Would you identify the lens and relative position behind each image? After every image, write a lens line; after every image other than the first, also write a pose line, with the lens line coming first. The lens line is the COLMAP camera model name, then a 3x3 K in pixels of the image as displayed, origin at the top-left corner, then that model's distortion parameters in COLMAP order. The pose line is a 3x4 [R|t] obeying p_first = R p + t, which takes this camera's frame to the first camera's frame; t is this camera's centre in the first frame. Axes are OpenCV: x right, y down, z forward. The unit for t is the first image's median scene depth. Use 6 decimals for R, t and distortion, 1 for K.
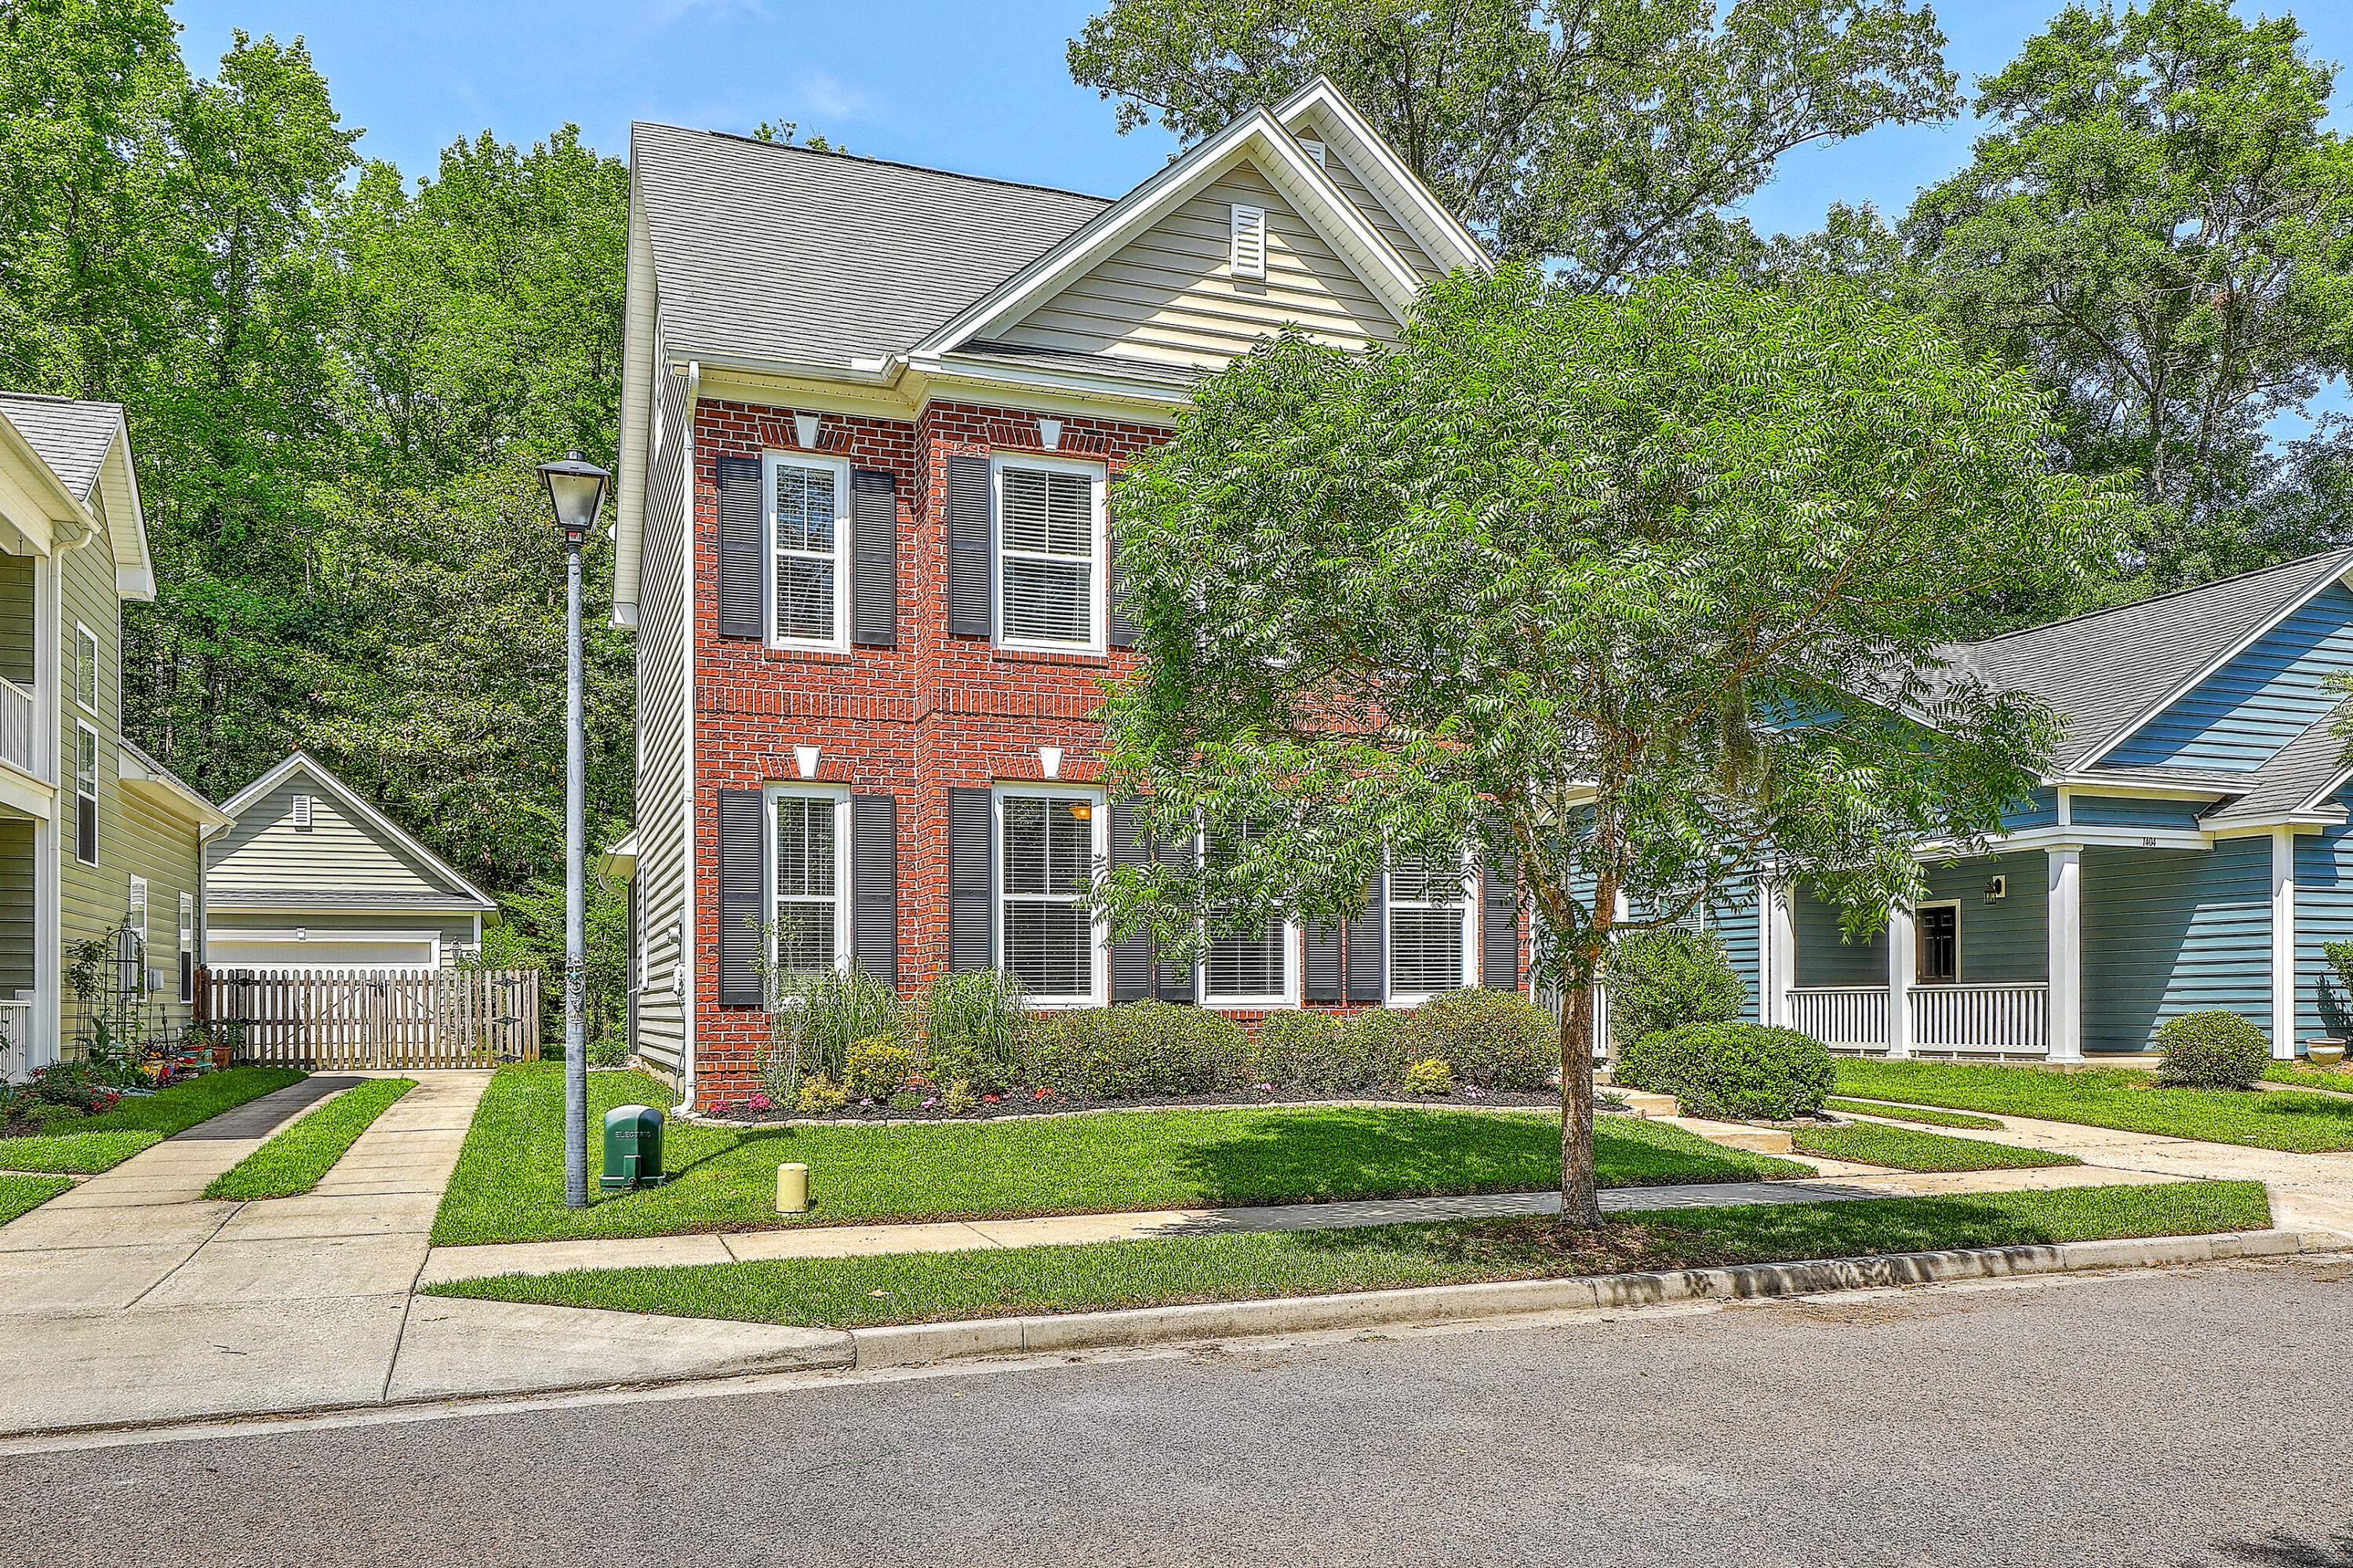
lens RADIAL K [[1756.1, 0, 1174.4], [0, 1756.1, 709.7], [0, 0, 1]] dist [0.011153, 0.002645]
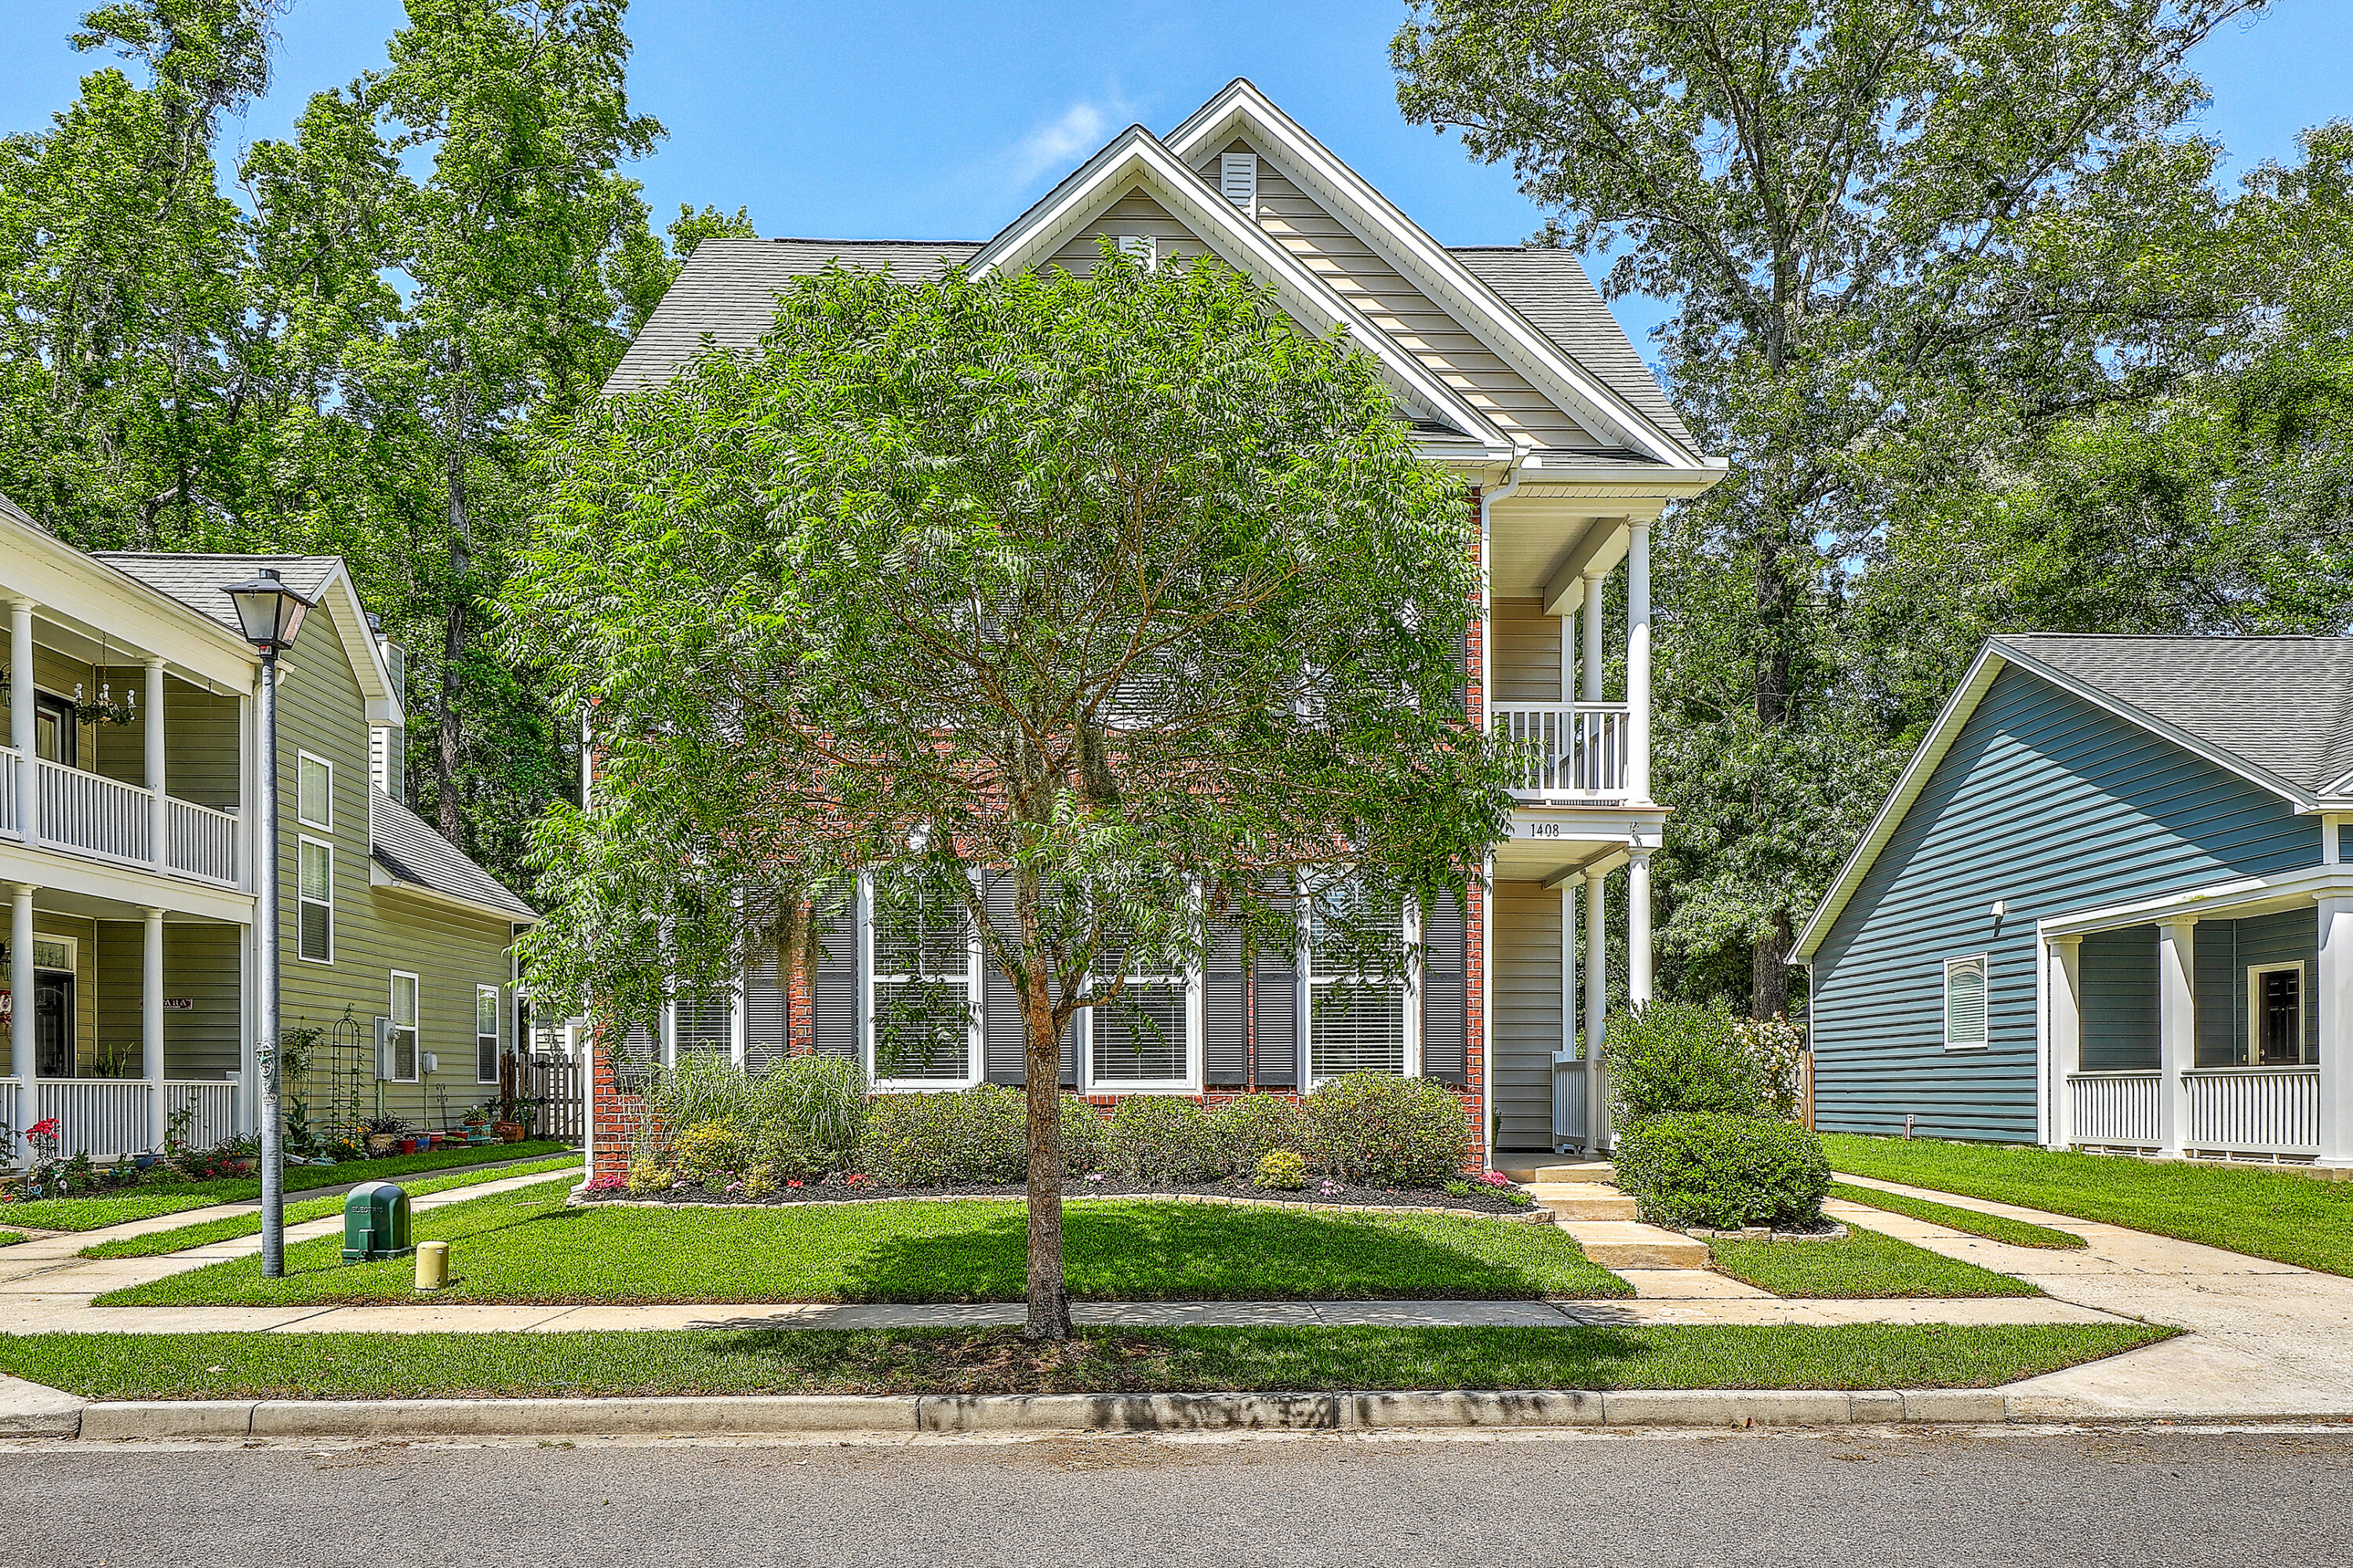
lens RADIAL K [[1798.4, 0, 1176.5], [0, 1798.4, 784.0], [0, 0, 1]] dist [-0.001455, 0.006617]
pose [[0.942672, -0.051535, -0.329717, 0.538178], [0.051306, 0.998639, -0.009403, 0.021074], [0.329753, -0.008053, 0.944033, 0.143491]]
